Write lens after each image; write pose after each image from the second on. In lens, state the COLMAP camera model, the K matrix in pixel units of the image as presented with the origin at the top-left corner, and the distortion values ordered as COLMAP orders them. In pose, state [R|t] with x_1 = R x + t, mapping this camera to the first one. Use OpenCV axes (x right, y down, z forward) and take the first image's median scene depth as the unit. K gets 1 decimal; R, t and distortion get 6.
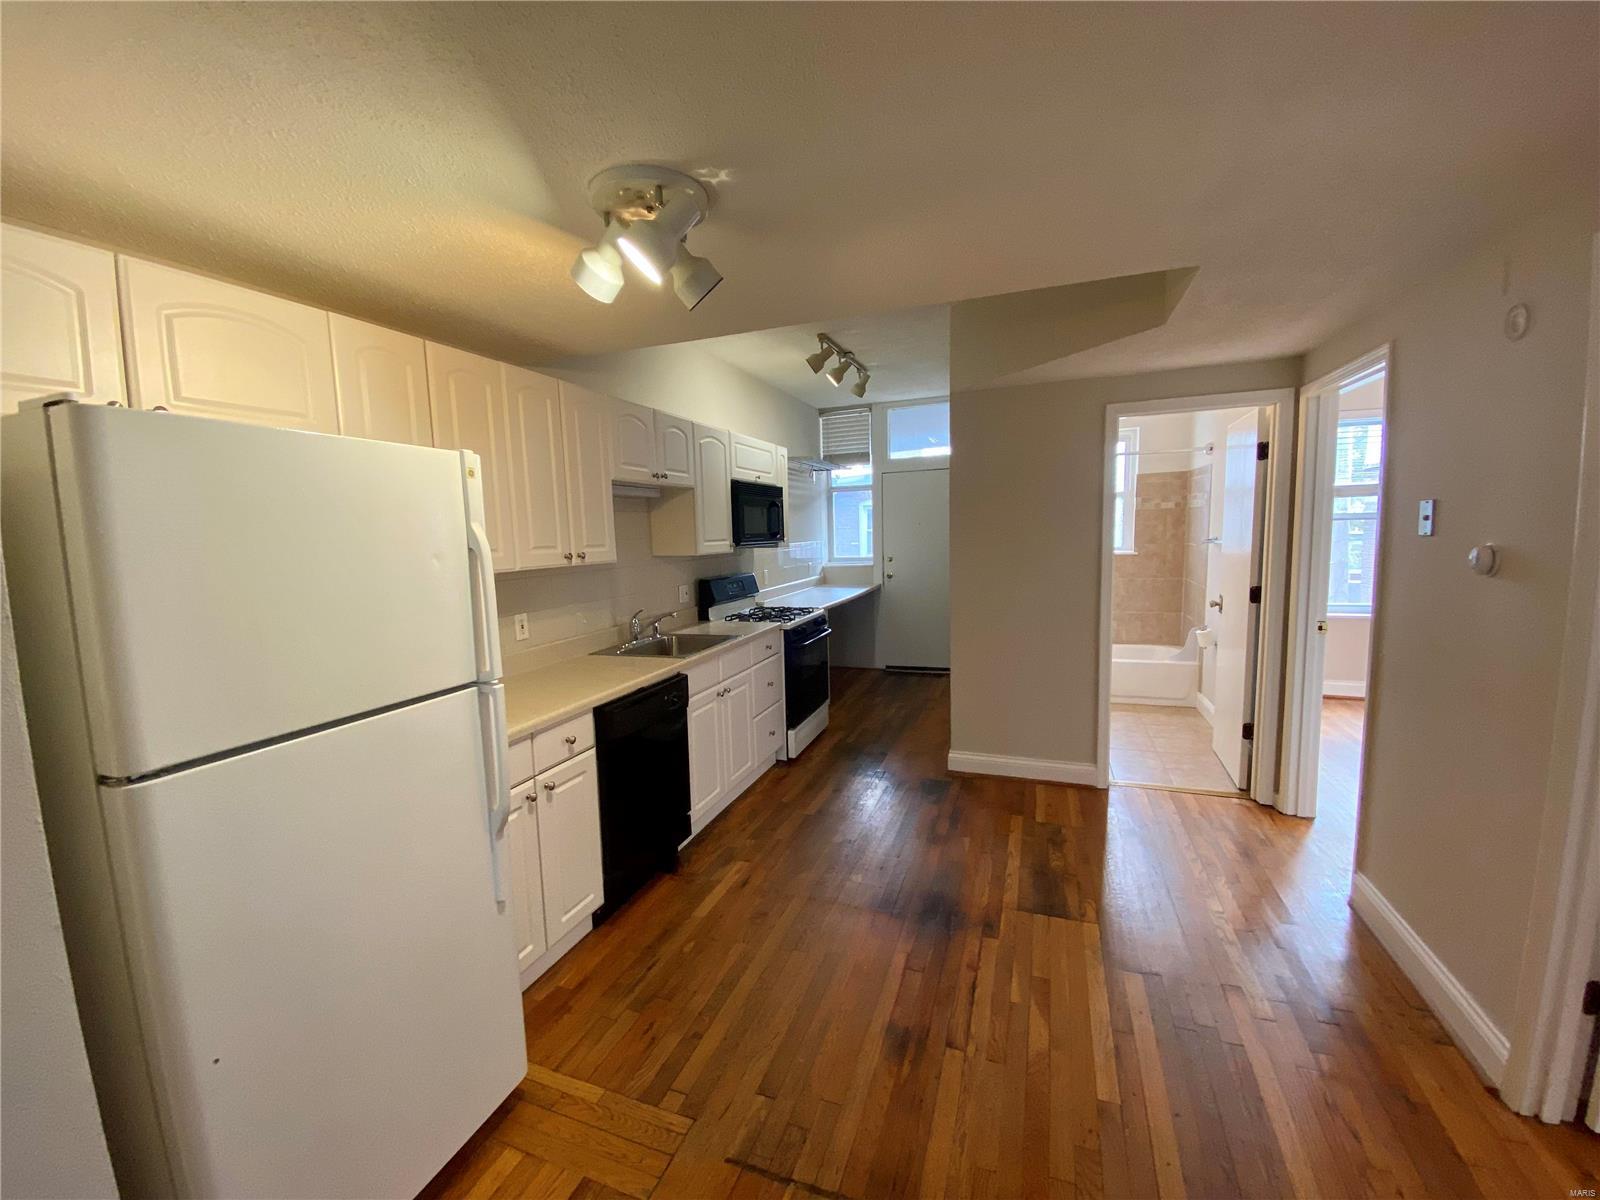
lens RADIAL K [[659.6, 0, 786.2], [0, 659.6, 598.3], [0, 0, 1]] dist [-0.001123, -0.002837]
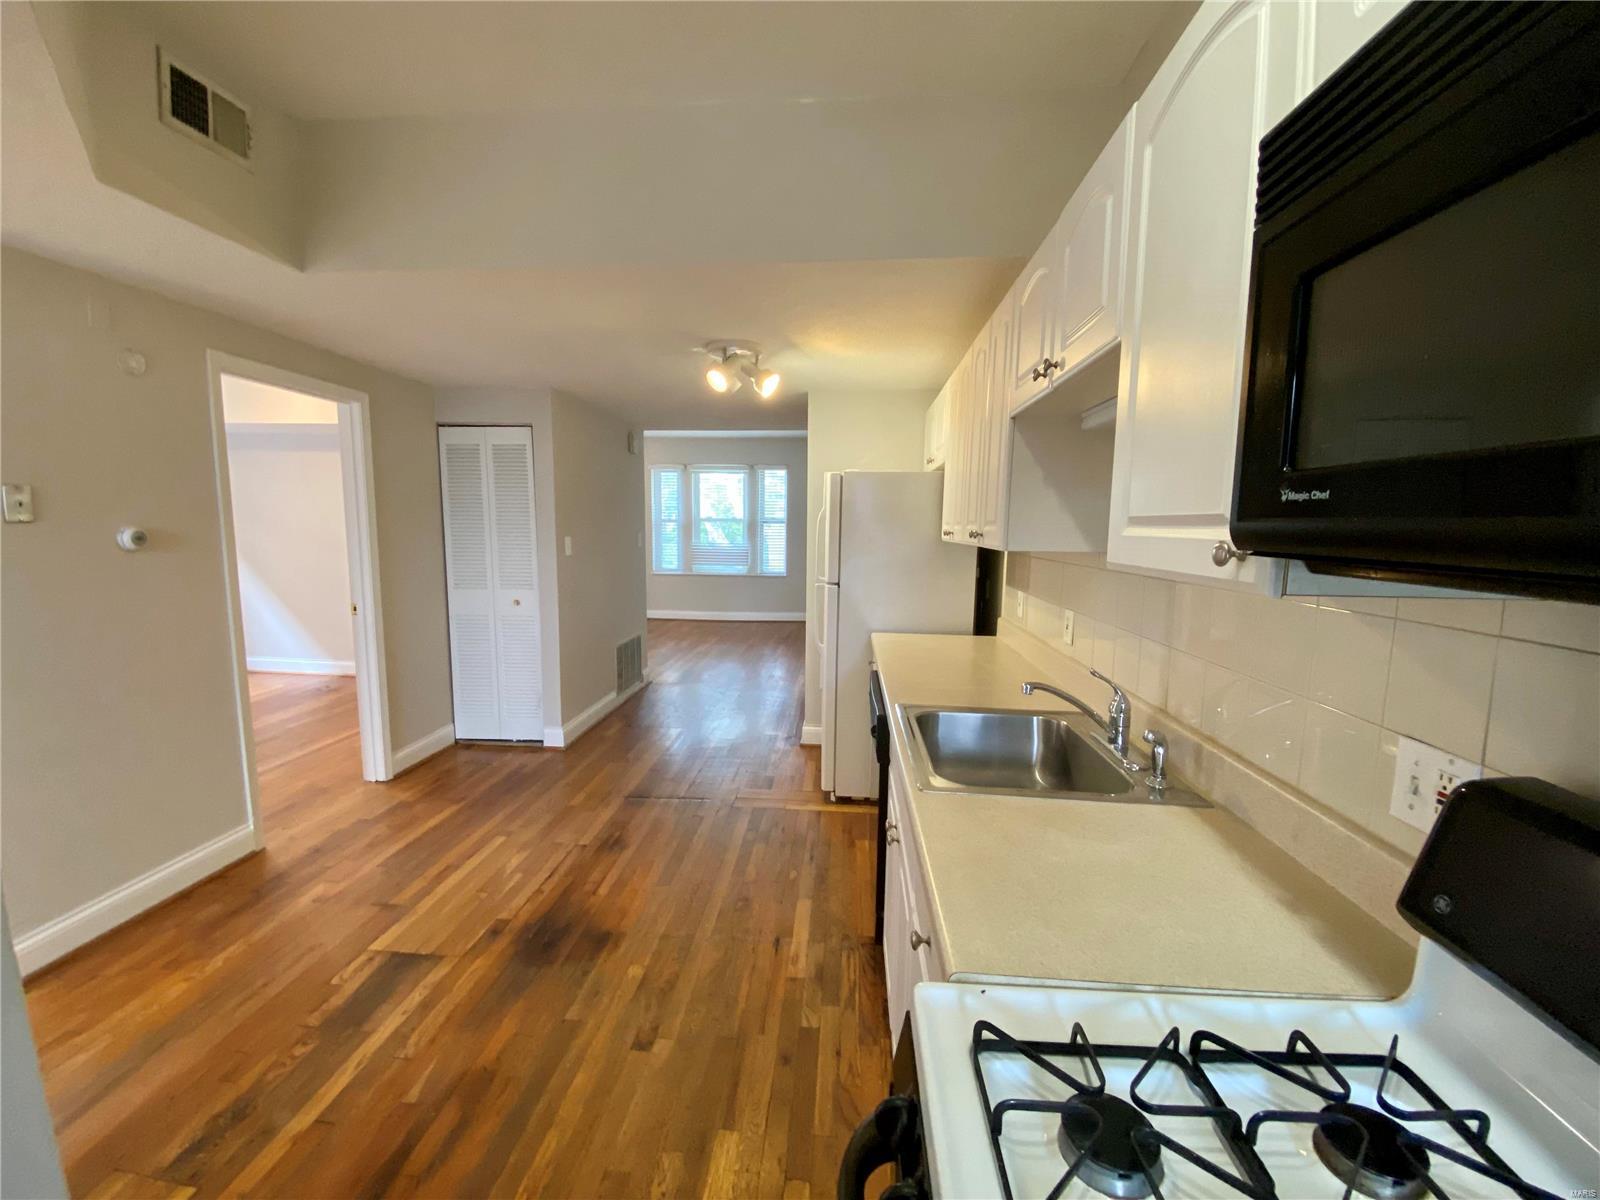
lens RADIAL K [[659.6, 0, 804.3], [0, 659.6, 592.2], [0, 0, 1]] dist [-0.001123, -0.002837]
pose [[-0.955744, 0.049742, -0.289963, 0.133013], [-0.015951, 0.975392, 0.219900, -0.185816], [0.293766, 0.214794, -0.931432, 1.867376]]
